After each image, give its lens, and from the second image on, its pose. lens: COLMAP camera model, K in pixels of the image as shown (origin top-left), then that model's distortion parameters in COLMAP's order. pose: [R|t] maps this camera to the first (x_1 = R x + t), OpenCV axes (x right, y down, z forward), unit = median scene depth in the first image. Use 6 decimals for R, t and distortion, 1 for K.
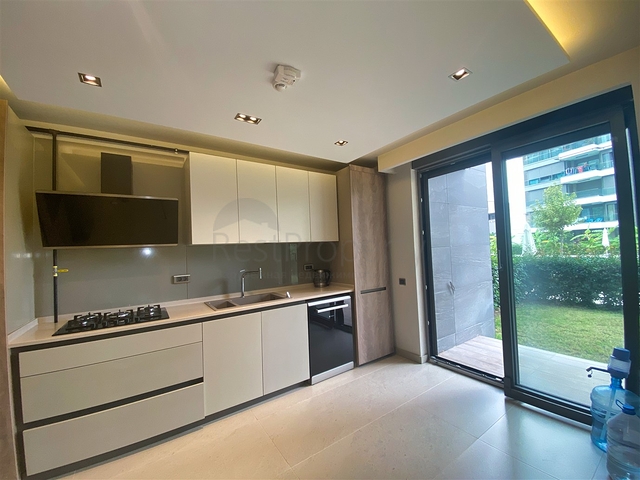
lens RADIAL K [[262.1, 0, 320.0], [0, 262.1, 240.0], [0, 0, 1]] dist [0.024103, -0.020426]
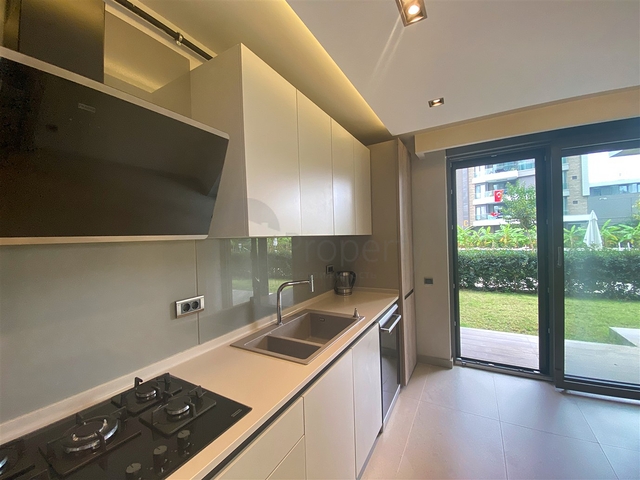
lens RADIAL K [[262.1, 0, 320.0], [0, 262.1, 240.0], [0, 0, 1]] dist [0.024103, -0.020426]
pose [[0.895441, 0.009700, 0.445074, -0.455764], [-0.021288, 0.999552, 0.021045, 0.007330], [-0.444670, -0.028320, 0.895247, 0.391637]]
